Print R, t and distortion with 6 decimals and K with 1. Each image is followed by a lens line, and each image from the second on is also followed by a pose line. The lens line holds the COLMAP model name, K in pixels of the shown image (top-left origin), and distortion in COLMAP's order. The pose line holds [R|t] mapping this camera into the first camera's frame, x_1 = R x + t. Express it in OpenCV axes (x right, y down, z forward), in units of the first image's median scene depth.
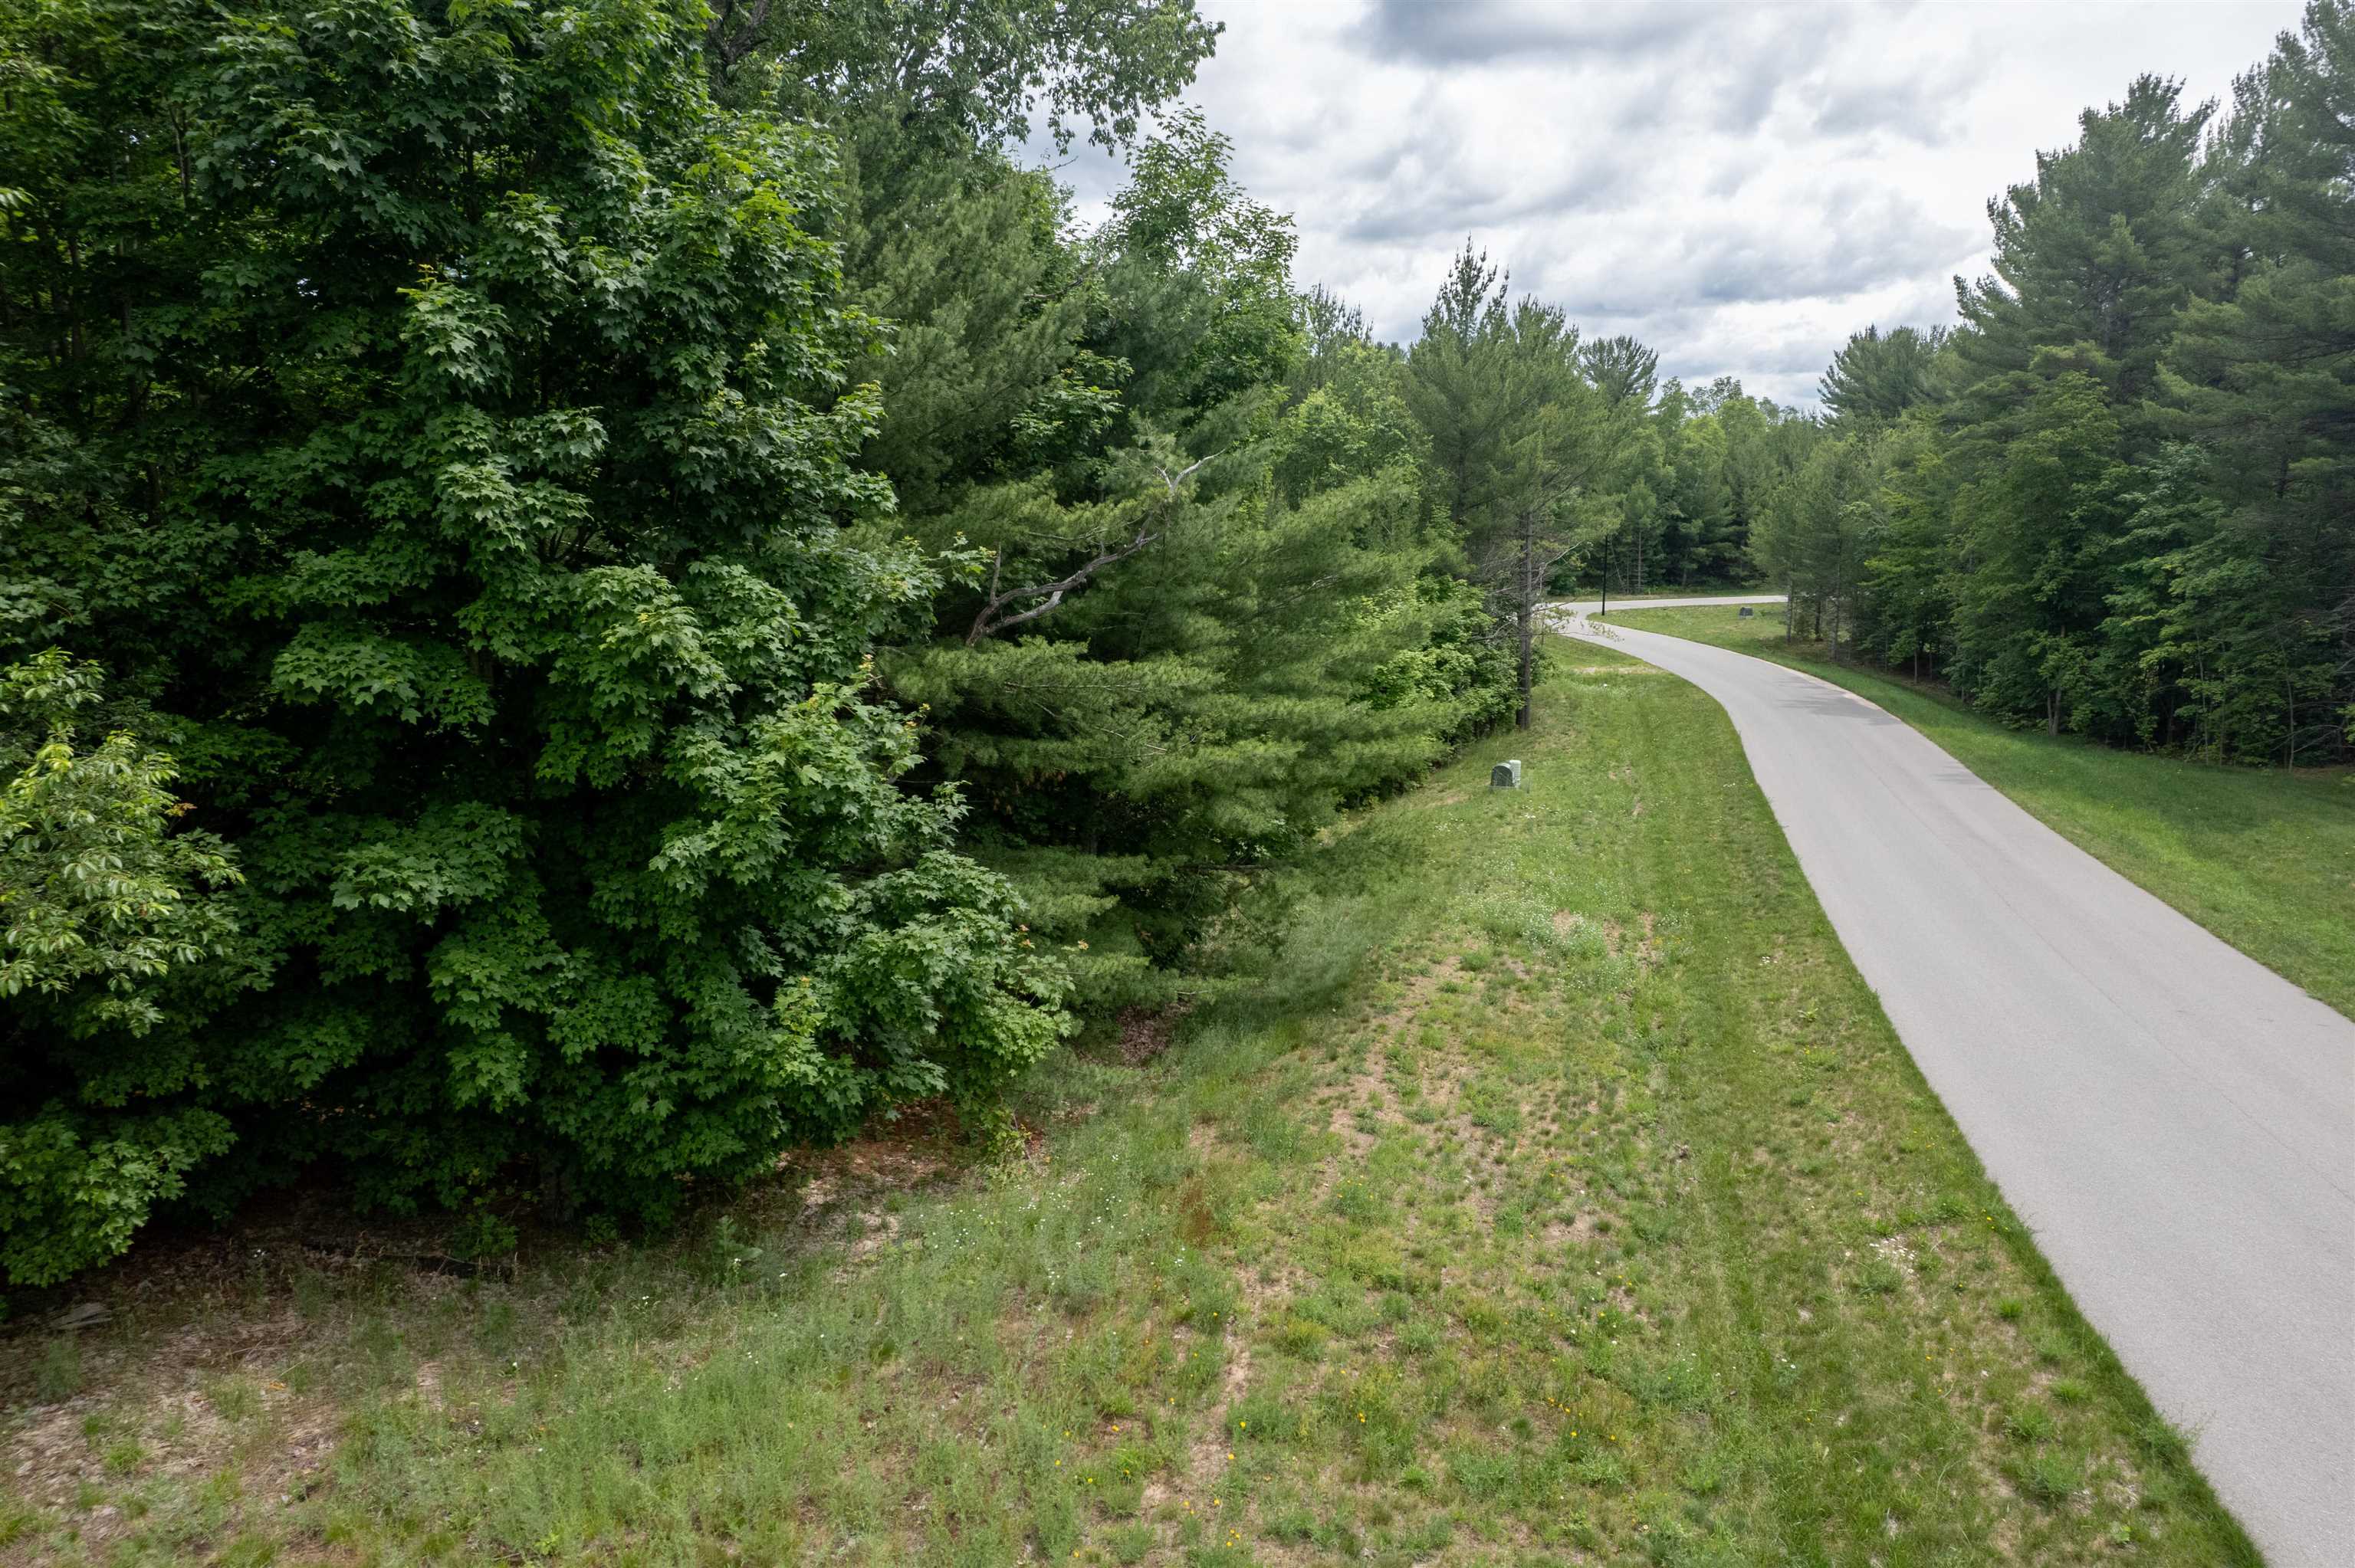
lens RADIAL K [[1502.3, 0, 1198.7], [0, 1502.3, 786.3], [0, 0, 1]] dist [-0.084805, 0.079213]
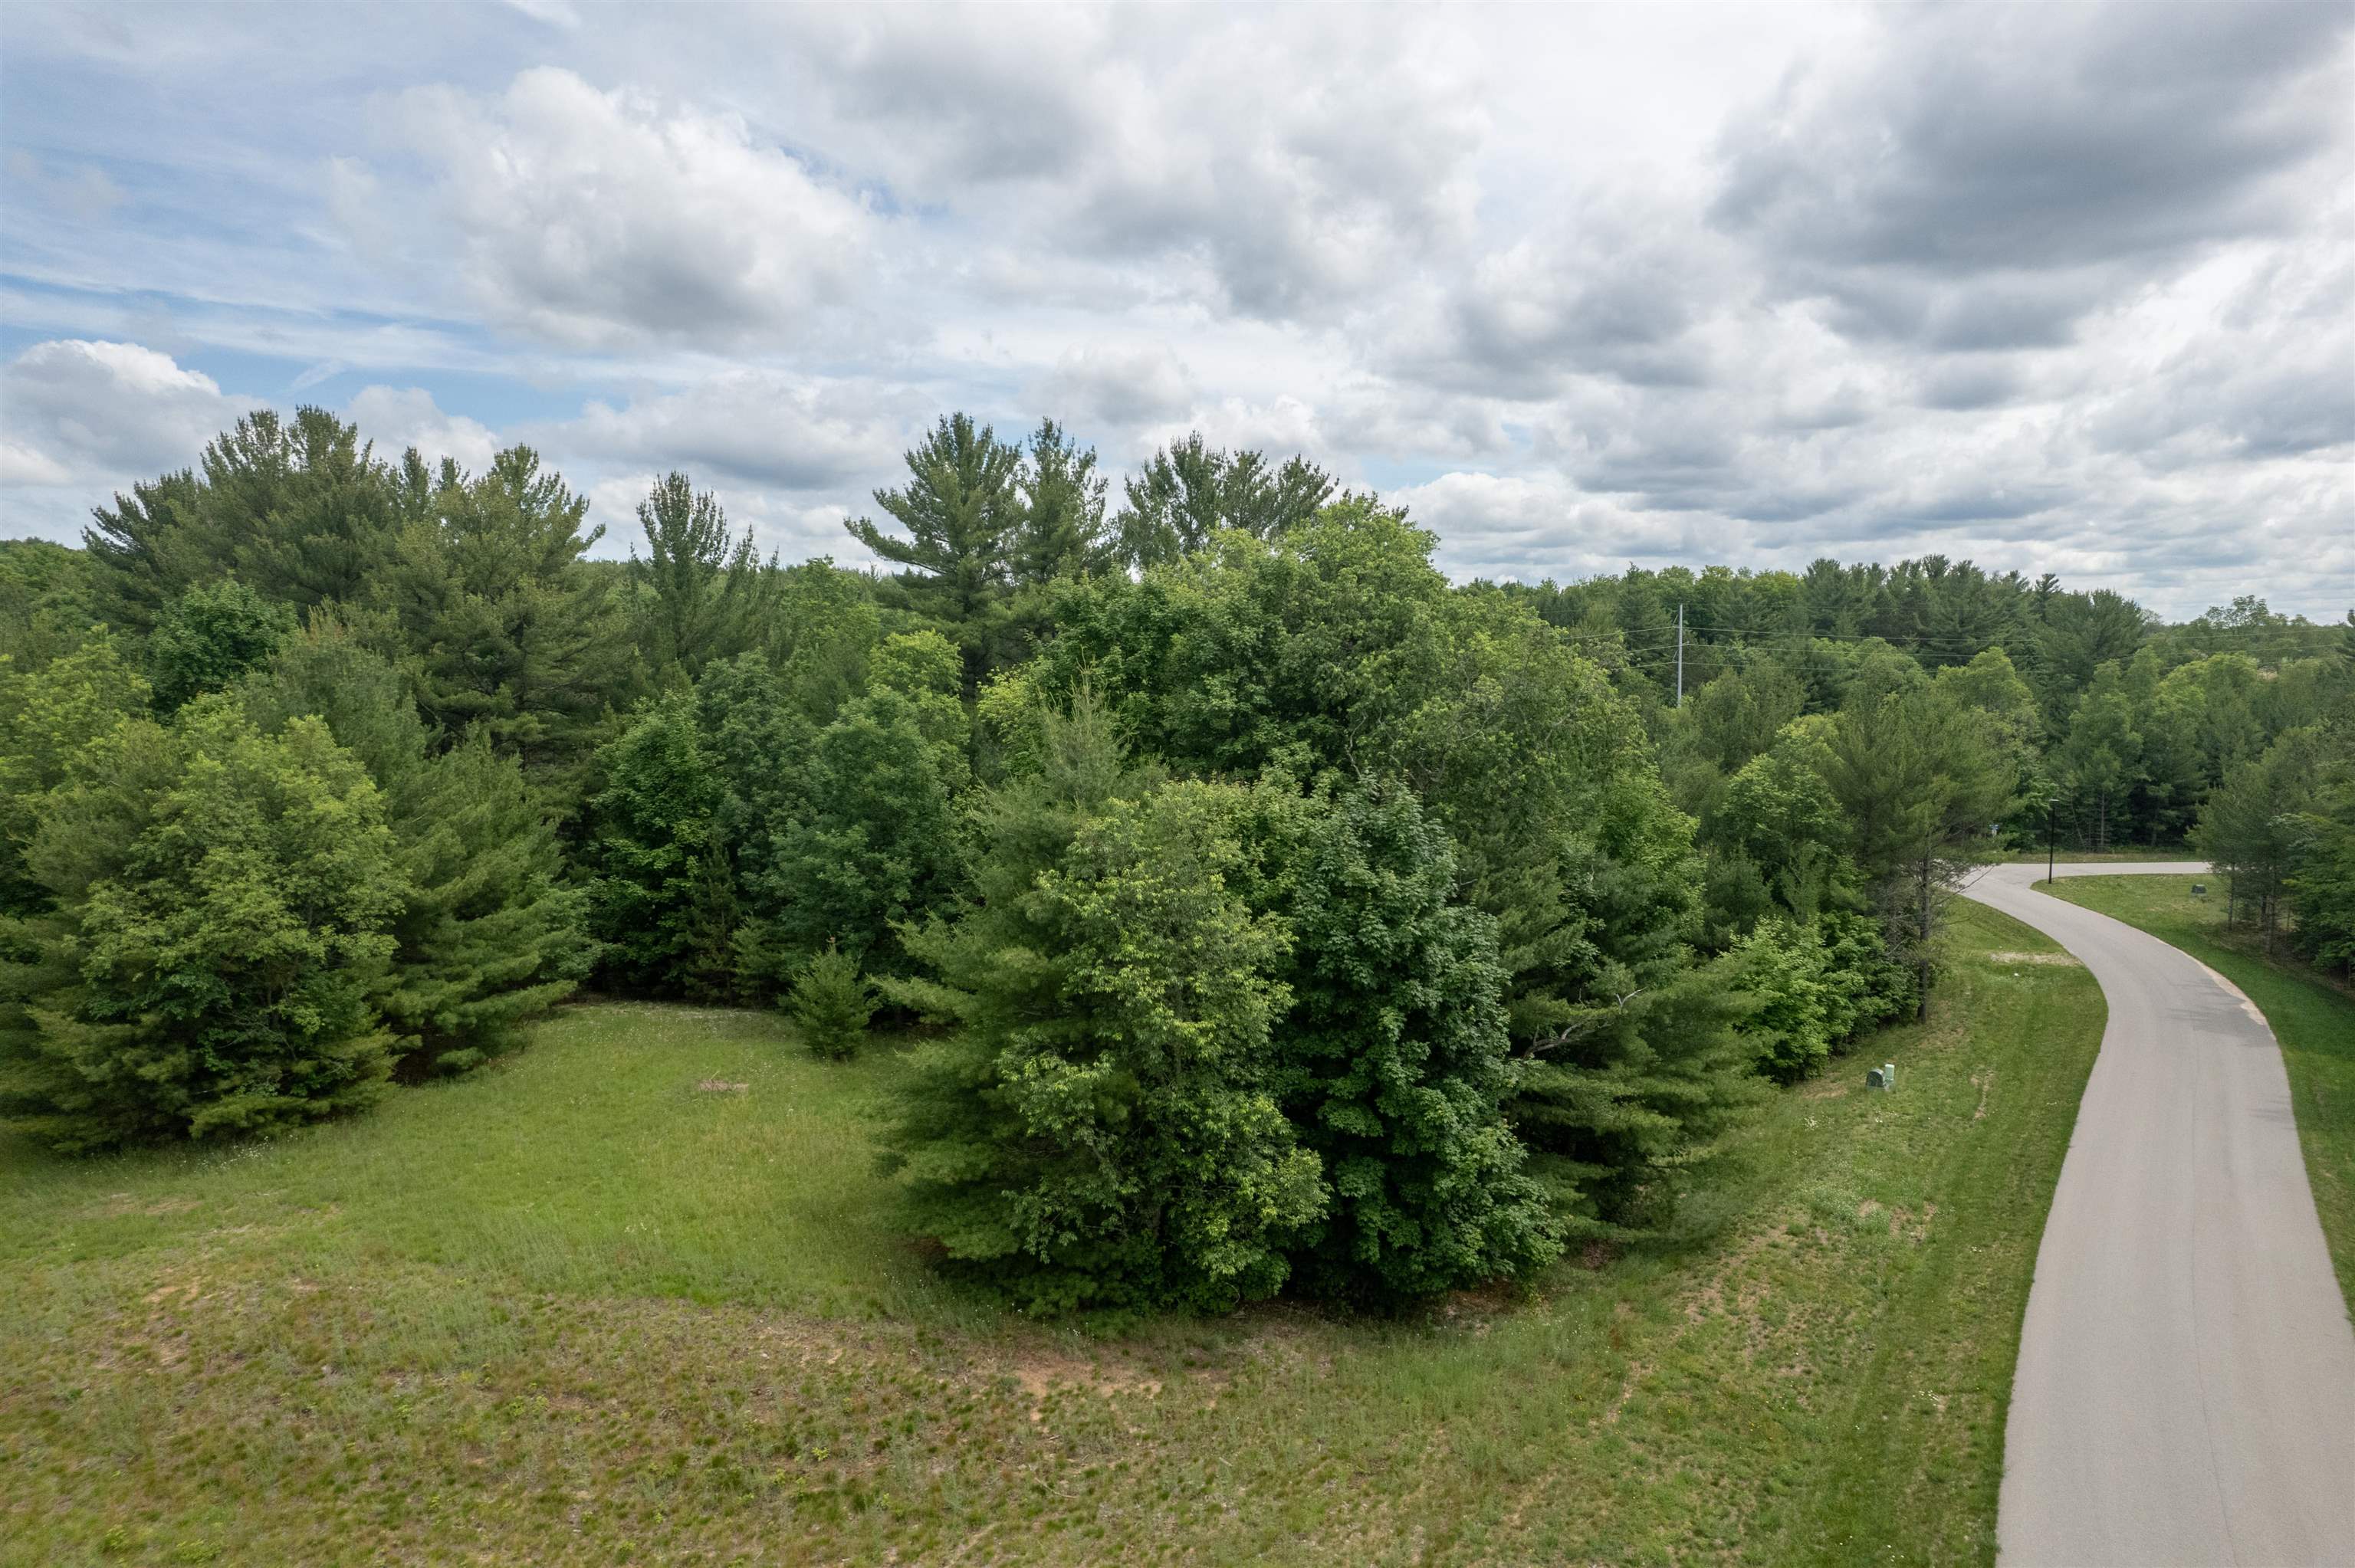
lens RADIAL K [[1502.3, 0, 1198.7], [0, 1502.3, 786.3], [0, 0, 1]] dist [-0.084805, 0.079213]
pose [[0.952440, 0.029399, -0.303304, 0.045498], [-0.062736, 0.992931, -0.100759, -0.256449], [0.298197, 0.114995, 0.947552, -1.281015]]
